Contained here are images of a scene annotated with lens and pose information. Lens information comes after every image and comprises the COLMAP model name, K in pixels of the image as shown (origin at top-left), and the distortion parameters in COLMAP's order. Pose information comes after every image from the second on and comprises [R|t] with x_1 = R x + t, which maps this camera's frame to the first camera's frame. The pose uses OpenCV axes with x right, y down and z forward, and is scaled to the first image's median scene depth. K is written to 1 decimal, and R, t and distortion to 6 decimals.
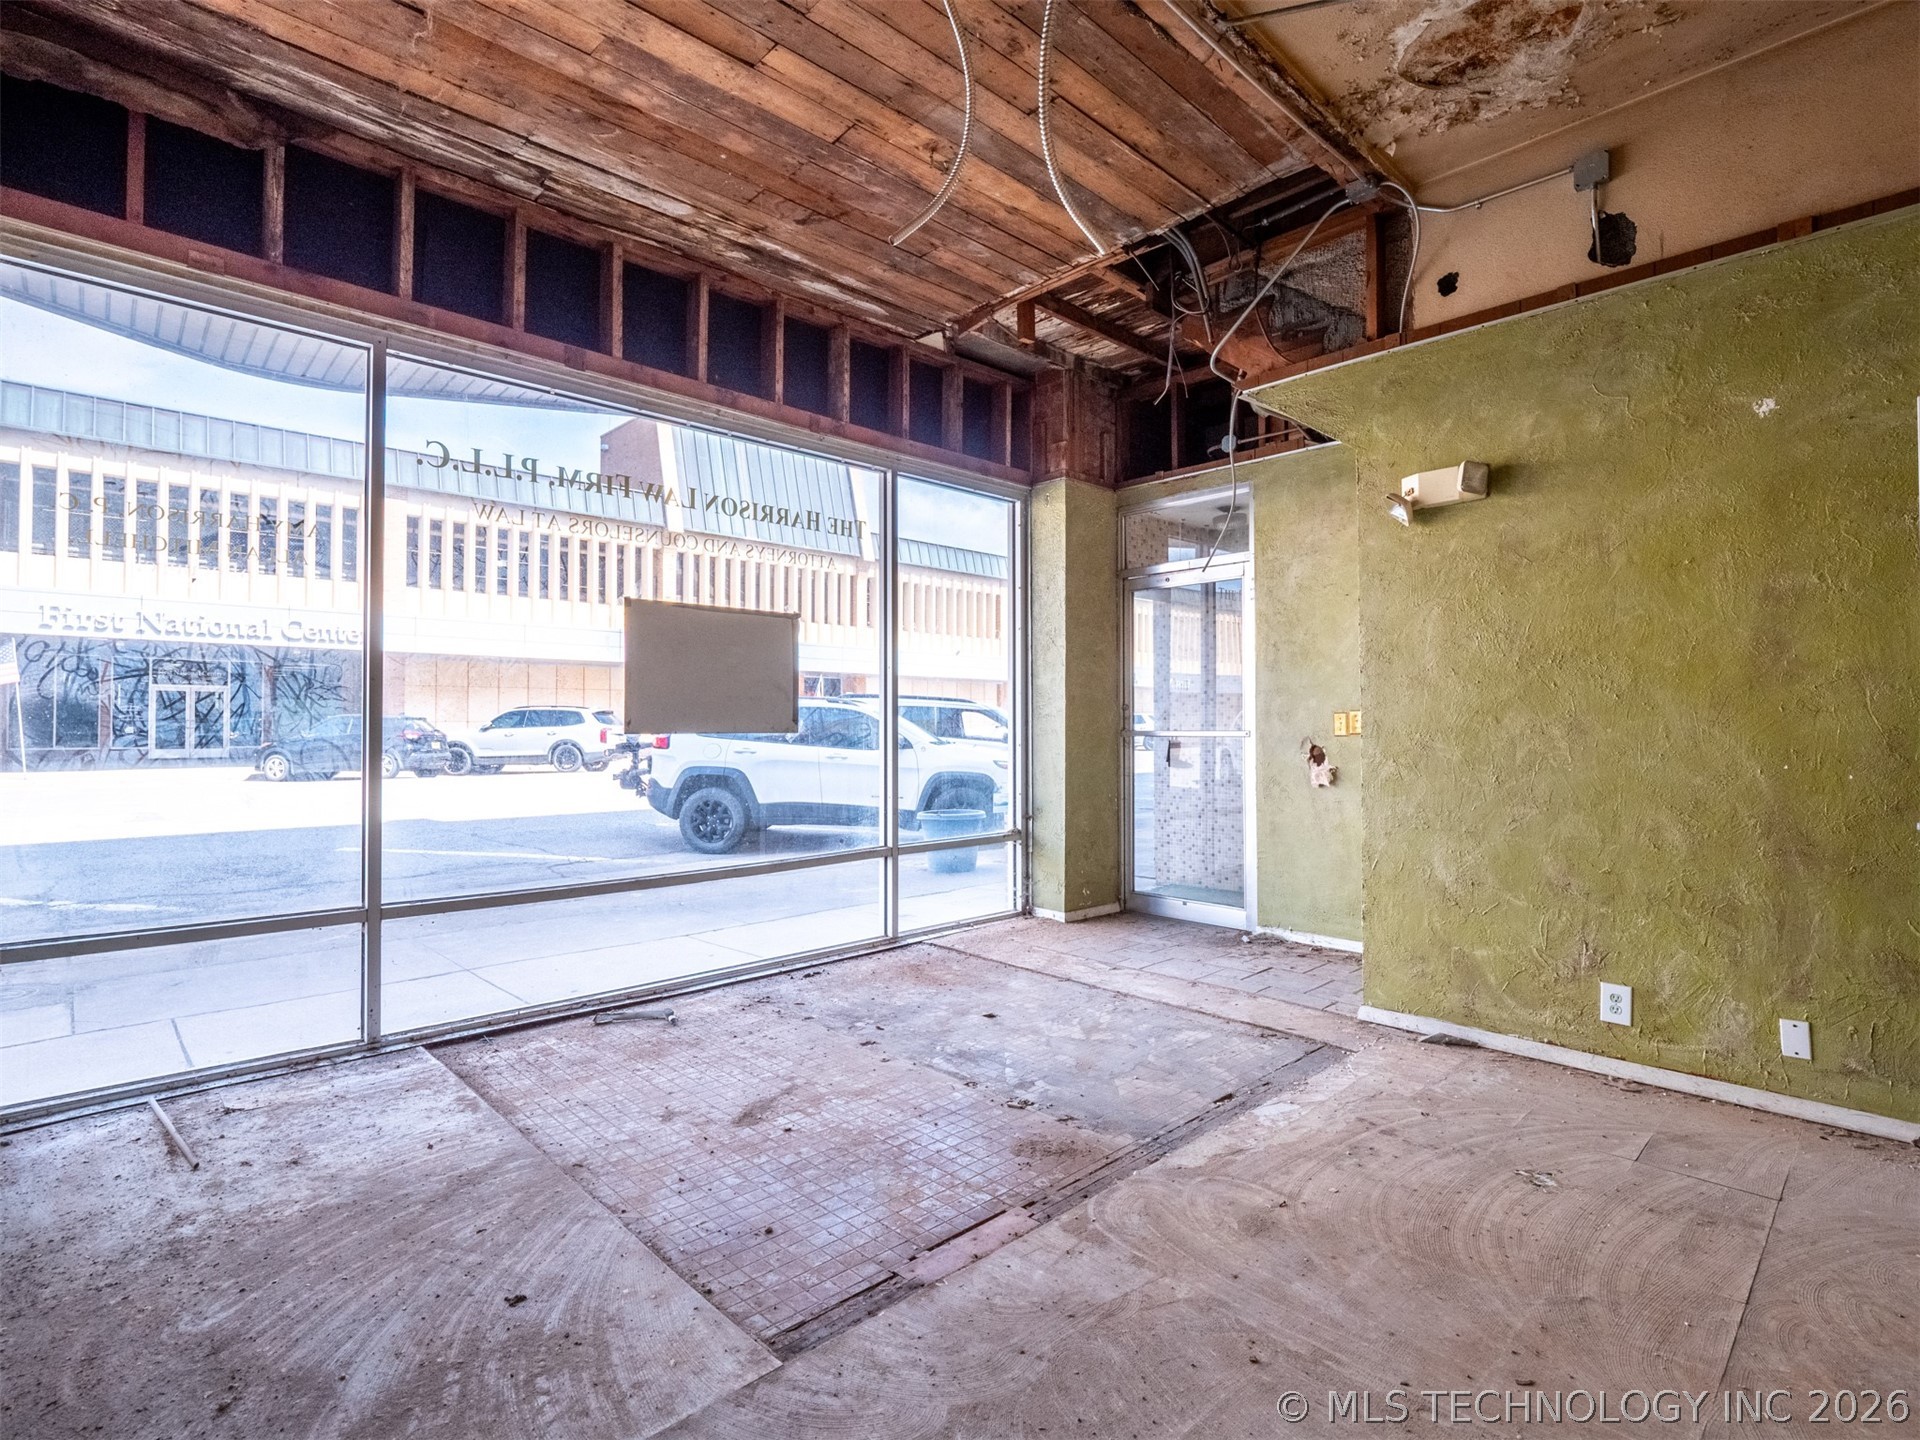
lens RADIAL K [[941.1, 0, 966.8], [0, 941.1, 716.0], [0, 0, 1]] dist [-0.002827, -0.003559]
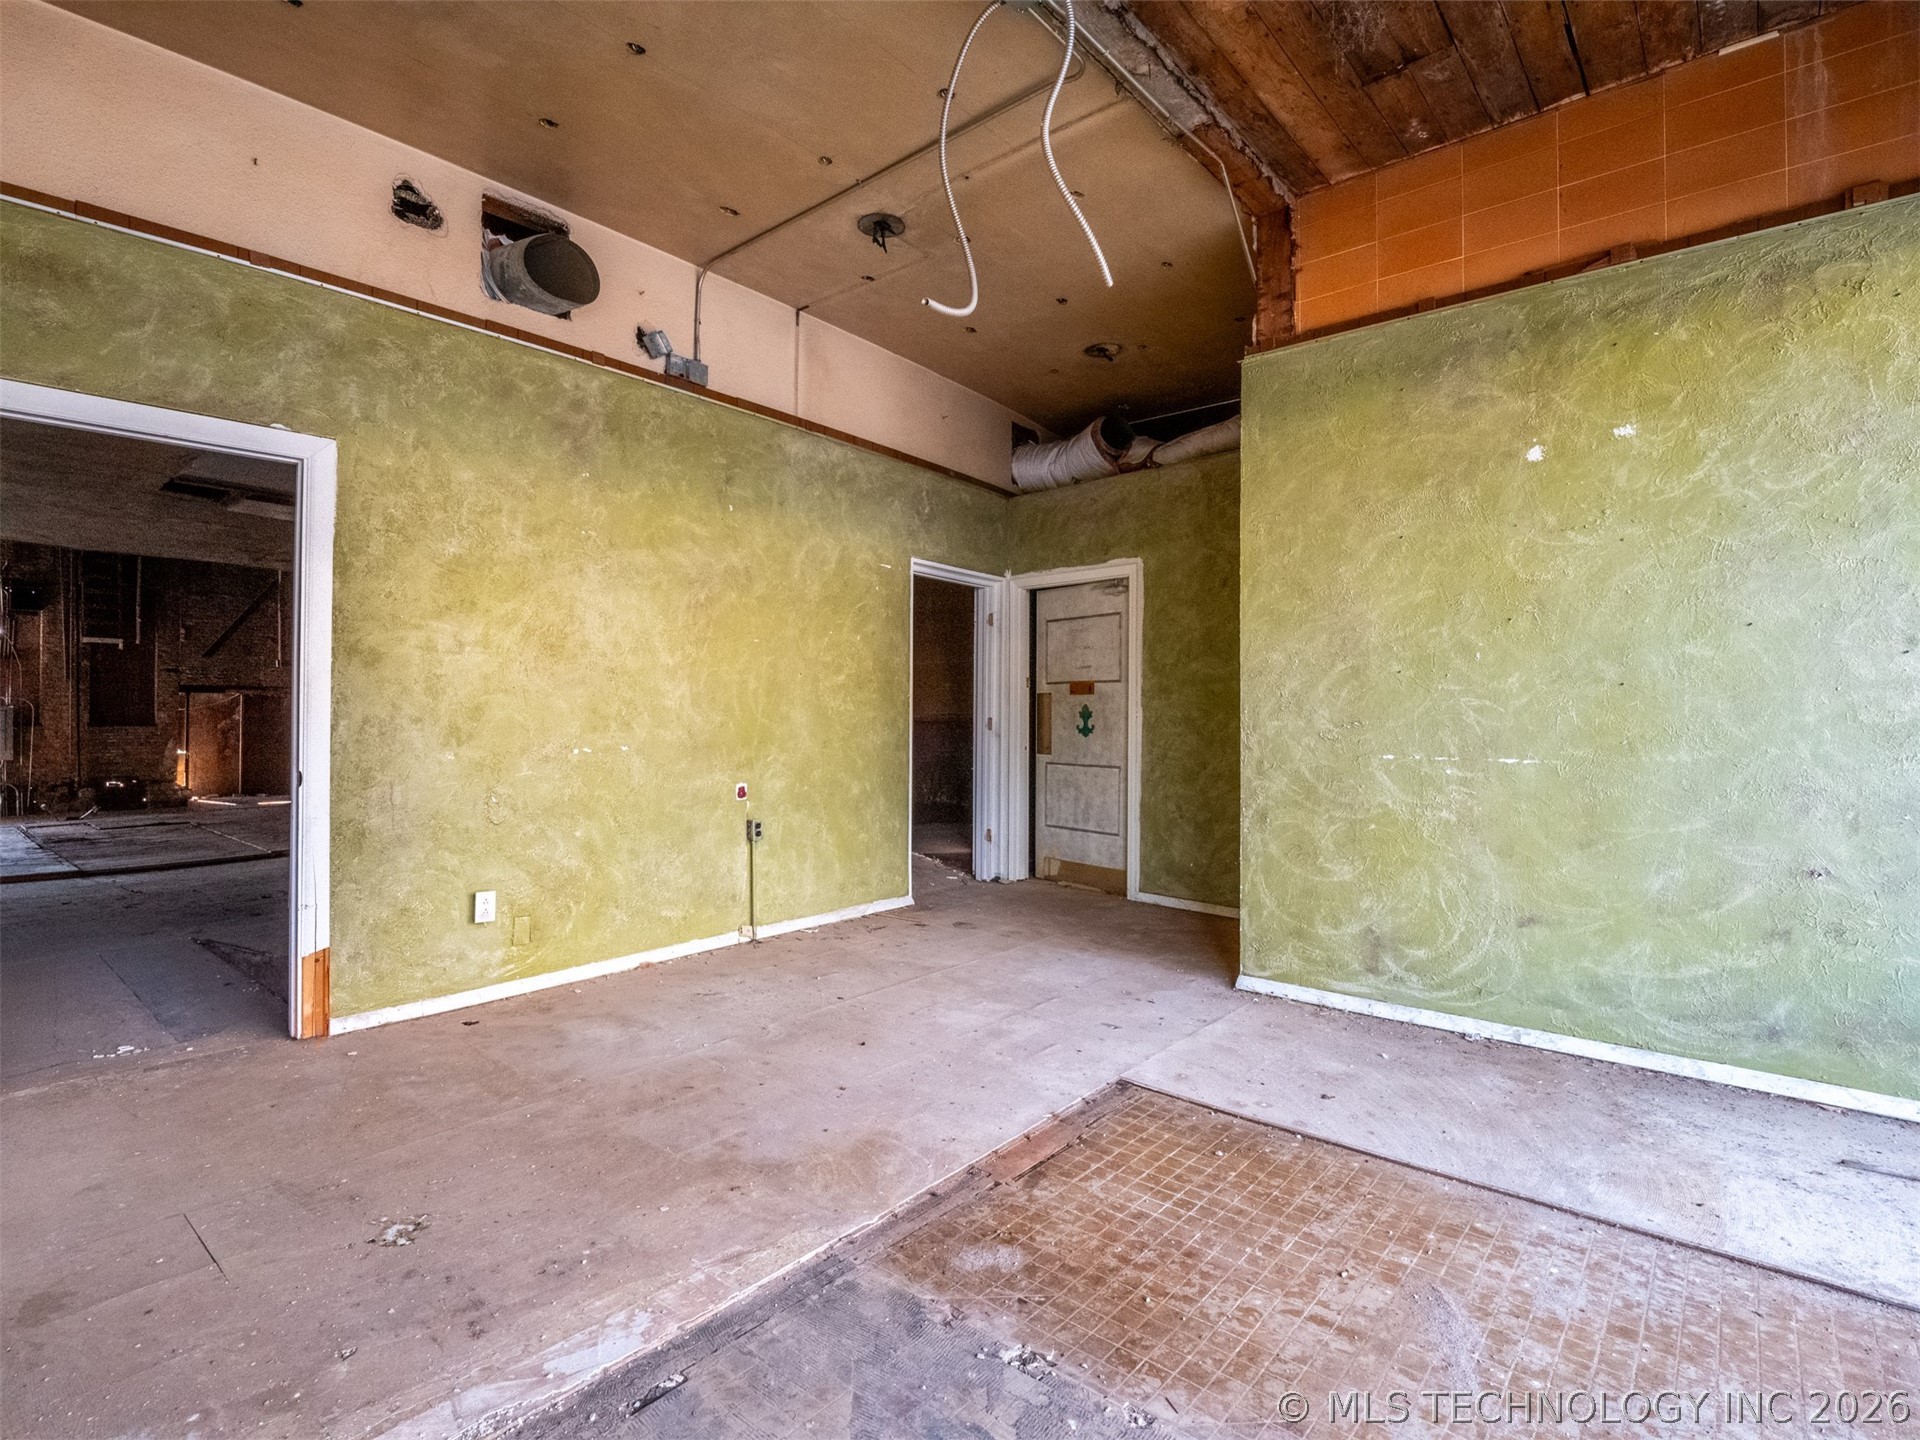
lens RADIAL K [[941.1, 0, 962.3], [0, 941.1, 717.5], [0, 0, 1]] dist [-0.002827, -0.003559]
pose [[-0.994531, -0.006380, -0.104249, 0.146795], [-0.005567, 0.999952, -0.008088, 0.023494], [0.104295, -0.007463, -0.994518, 1.433629]]
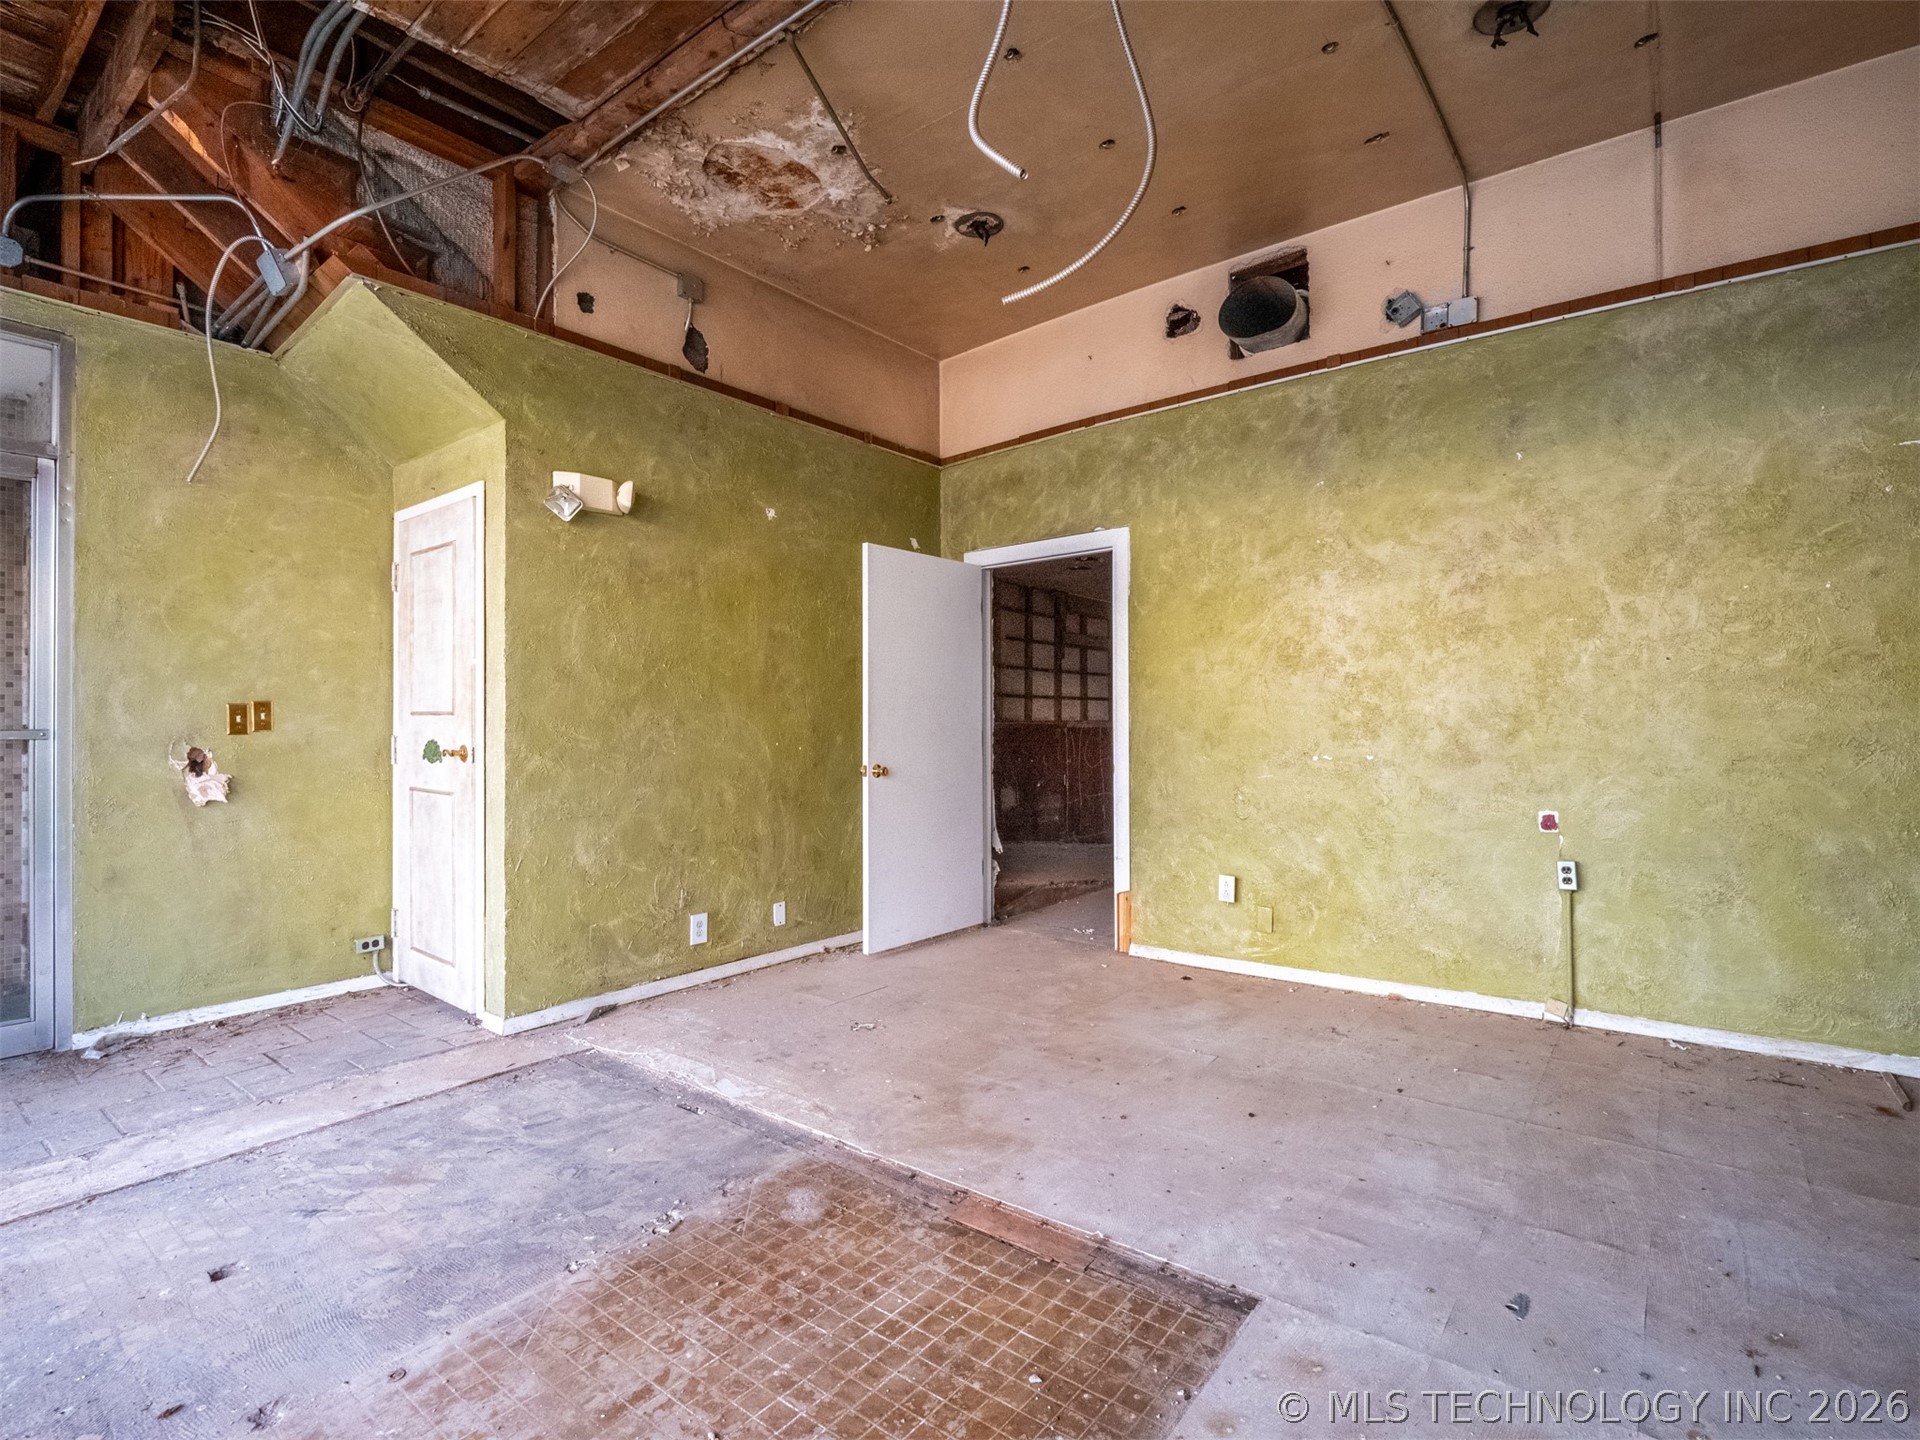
lens RADIAL K [[941.1, 0, 959.1], [0, 941.1, 717.2], [0, 0, 1]] dist [-0.002827, -0.003559]
pose [[-0.136306, 0.004676, 0.990656, -0.652902], [-0.003371, 0.999981, -0.005184, 0.014146], [-0.990661, -0.004046, -0.136288, 0.796566]]
